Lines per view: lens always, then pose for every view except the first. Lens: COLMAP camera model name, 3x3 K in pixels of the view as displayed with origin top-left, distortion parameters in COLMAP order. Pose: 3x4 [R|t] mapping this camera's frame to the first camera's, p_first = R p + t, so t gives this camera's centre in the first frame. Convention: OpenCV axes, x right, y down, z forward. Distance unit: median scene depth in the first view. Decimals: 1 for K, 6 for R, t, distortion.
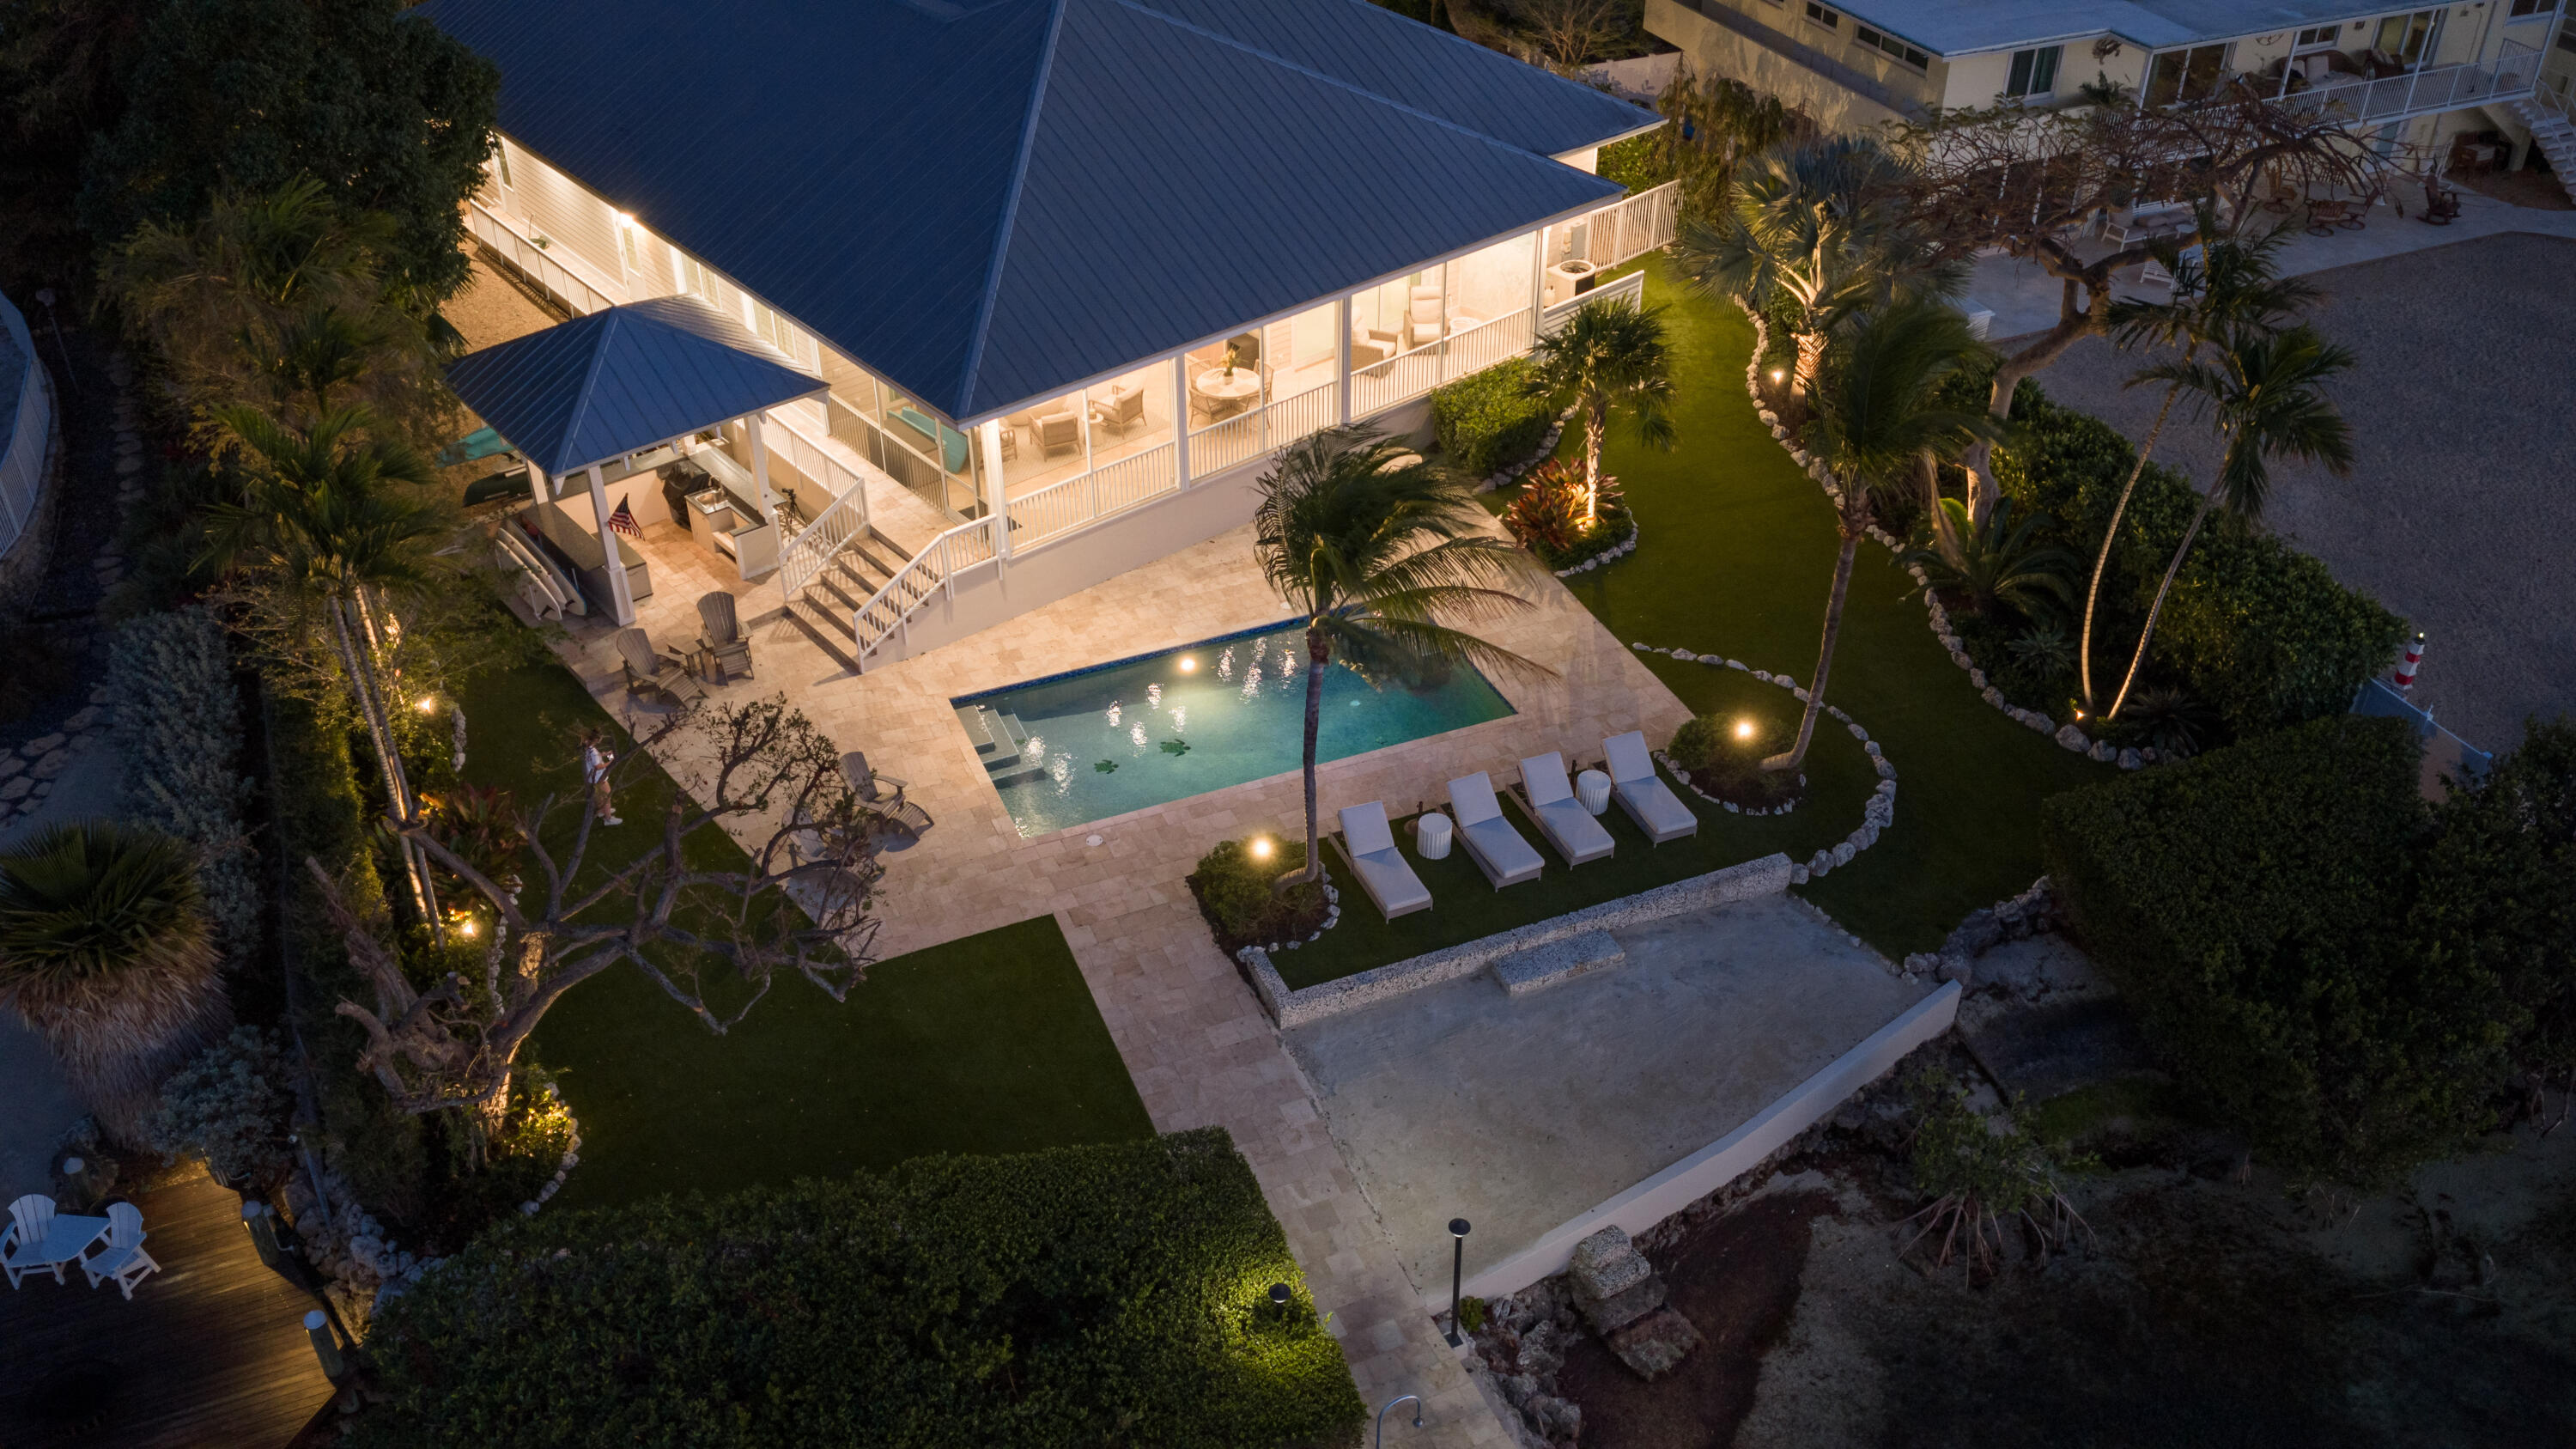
lens RADIAL K [[2137.0, 0, 1282.6], [0, 2137.0, 731.5], [0, 0, 1]] dist [0.035776, -0.077477]
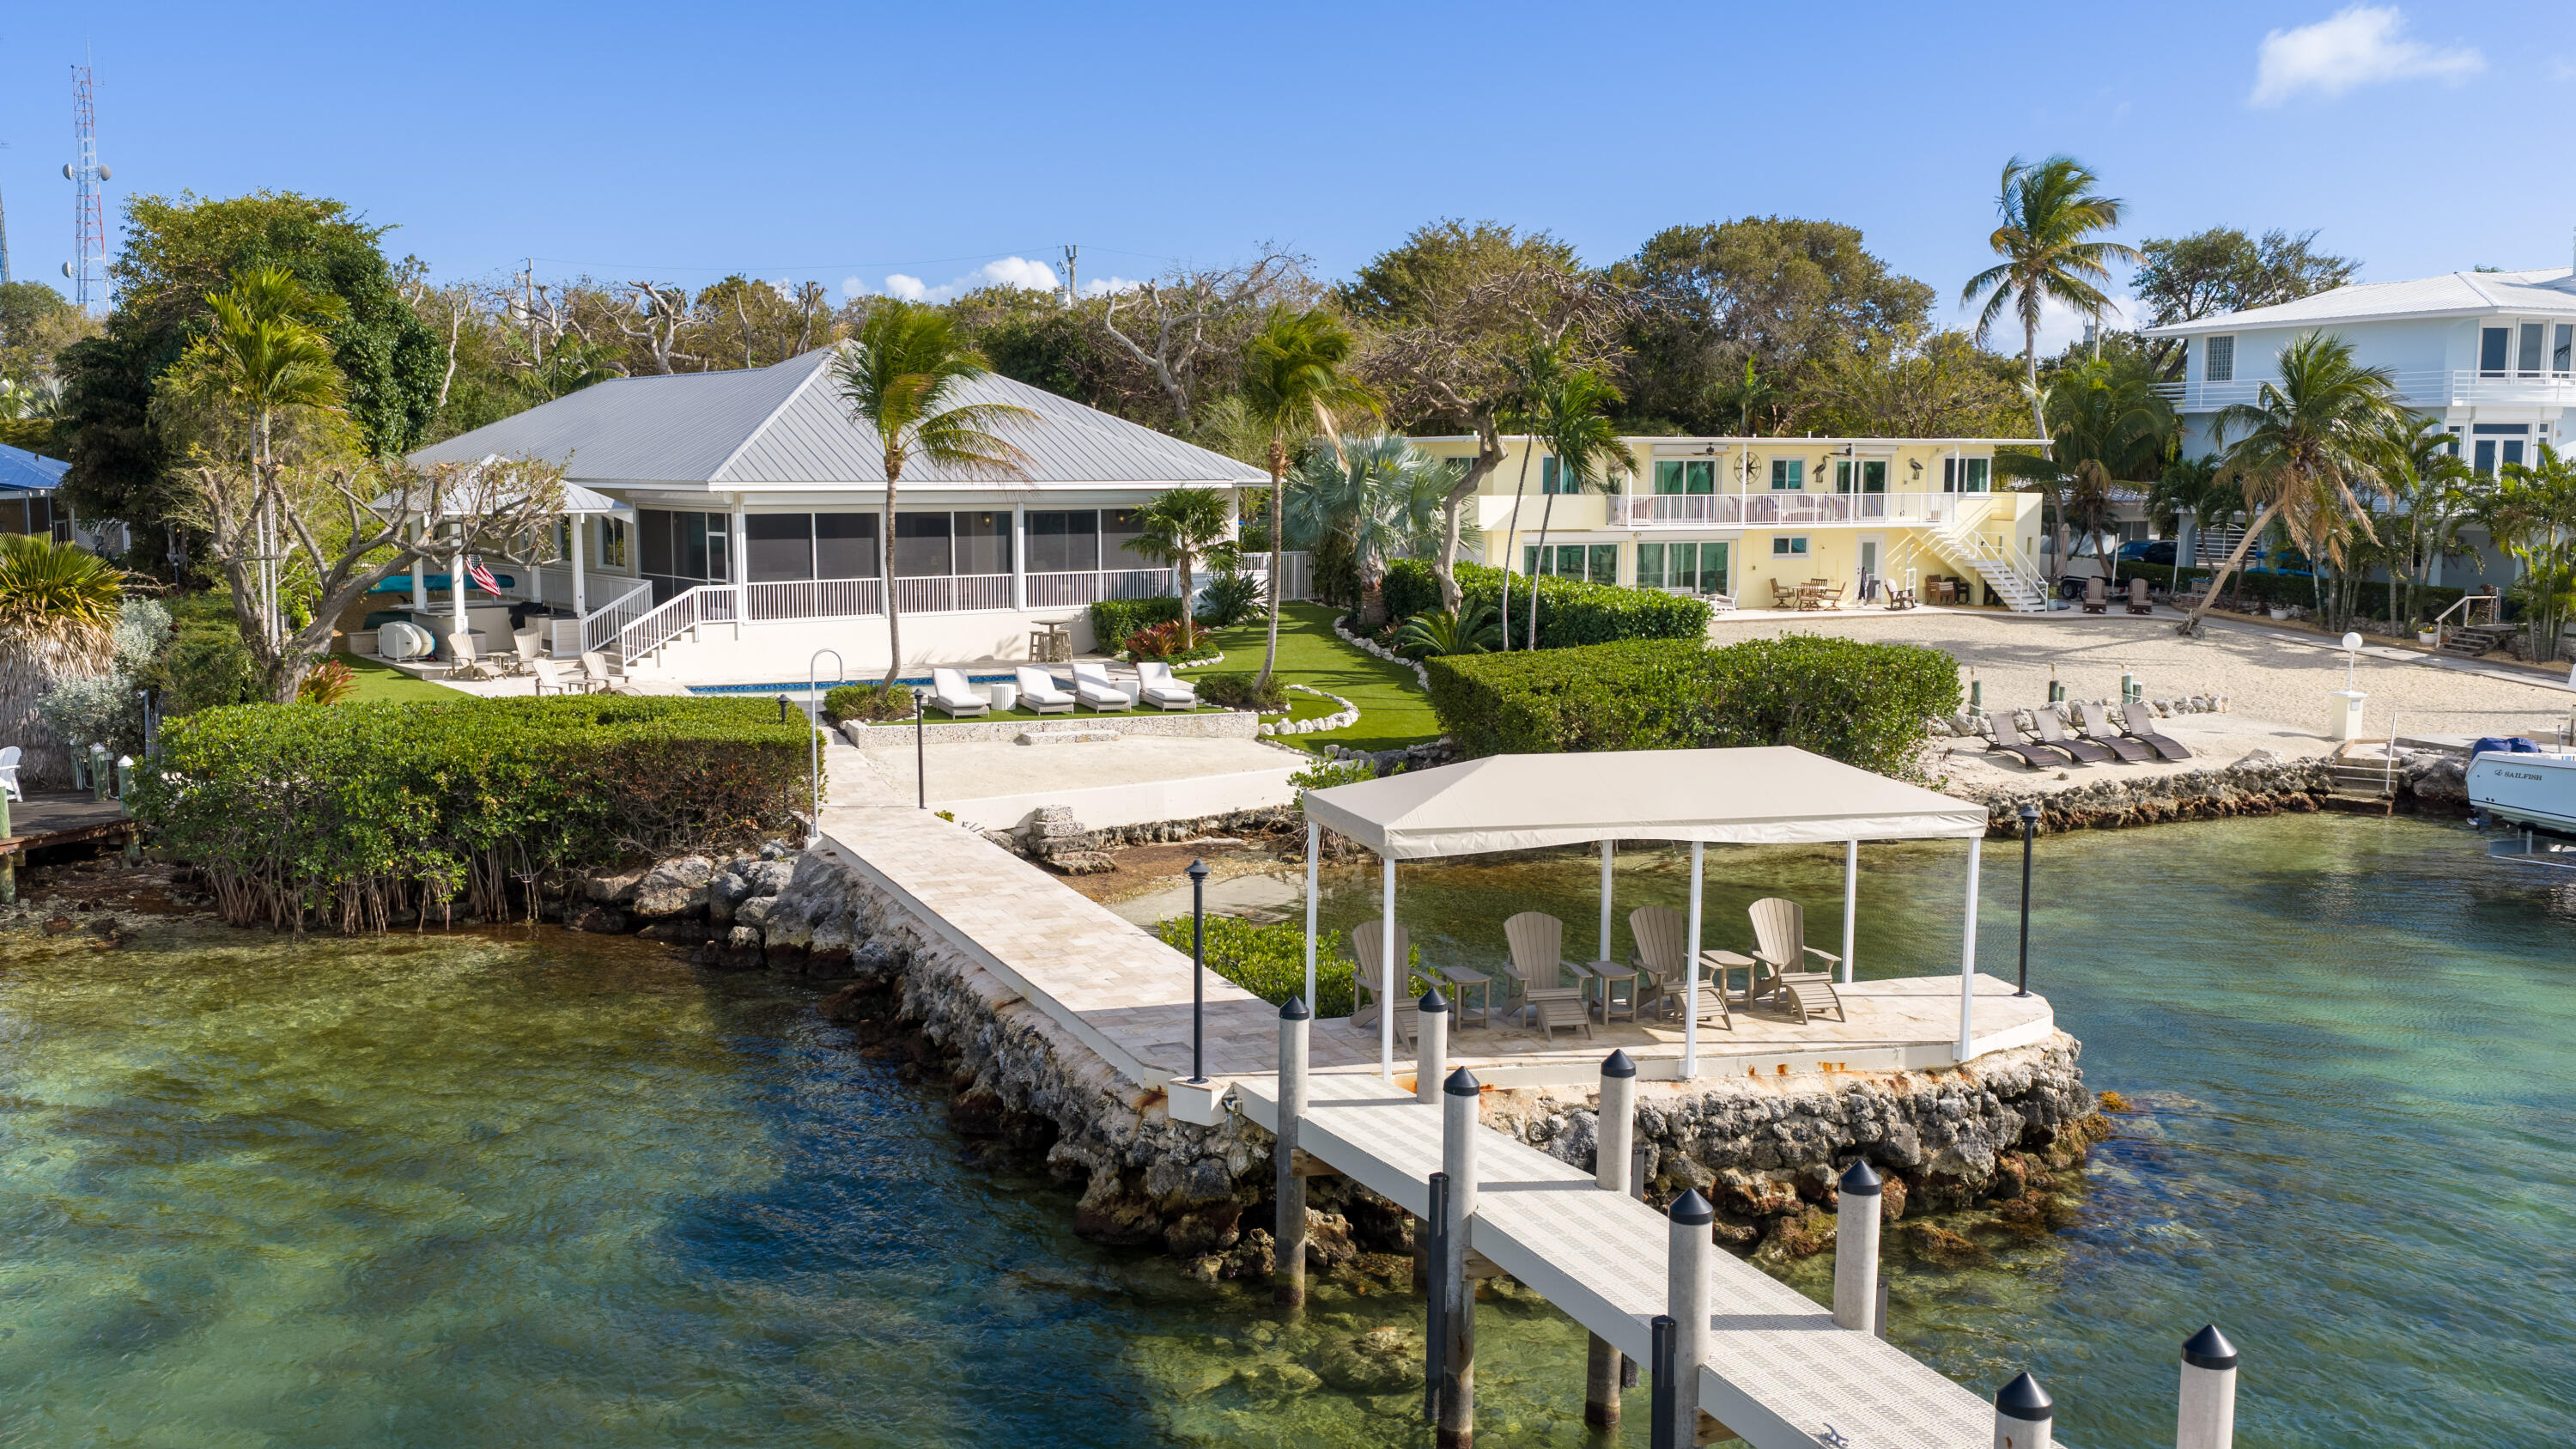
lens RADIAL K [[2137.0, 0, 1282.6], [0, 2137.0, 731.5], [0, 0, 1]] dist [0.035776, -0.077477]
pose [[0.999975, 0.004101, -0.005776, 0.264416], [-0.006329, 0.883575, -0.468247, 0.728704], [0.003183, 0.468272, 0.883579, -0.224931]]
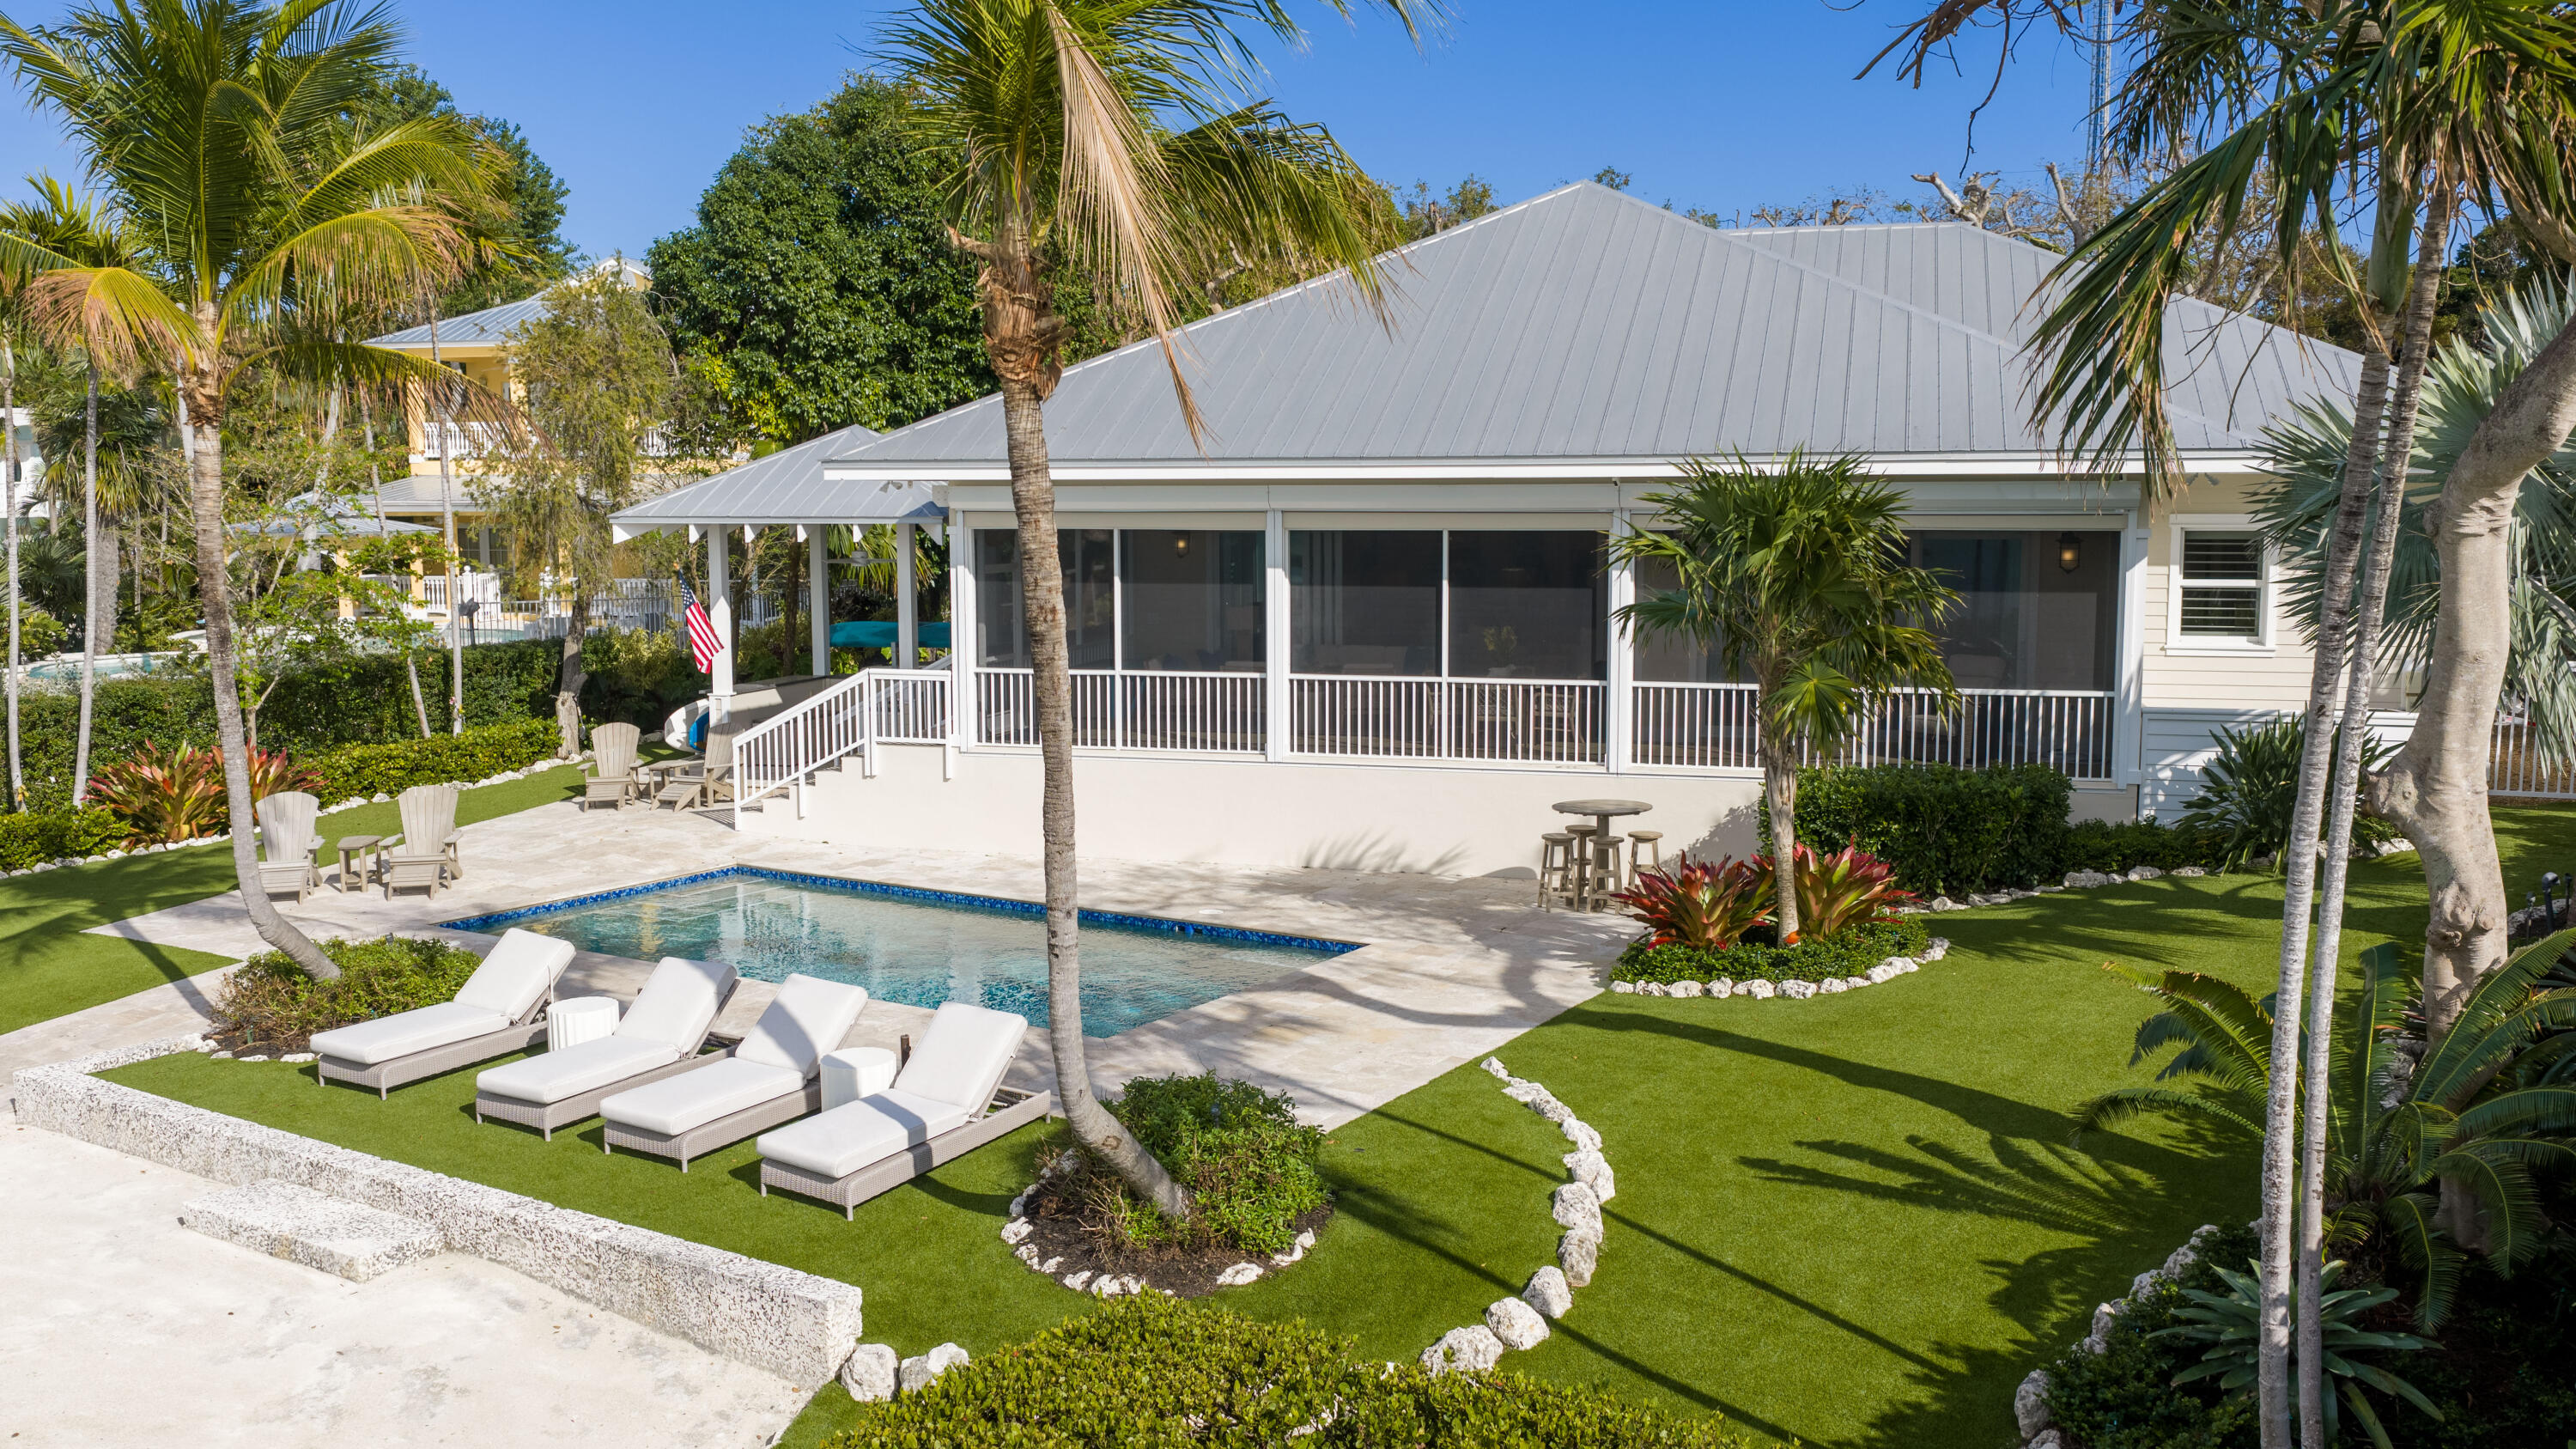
lens RADIAL K [[2137.0, 0, 1282.6], [0, 2137.0, 731.5], [0, 0, 1]] dist [0.035776, -0.077477]
pose [[0.563392, 0.091851, -0.821068, 0.573053], [-0.472641, 0.850950, -0.229118, 0.025332], [0.677643, 0.517154, 0.522830, 0.820847]]
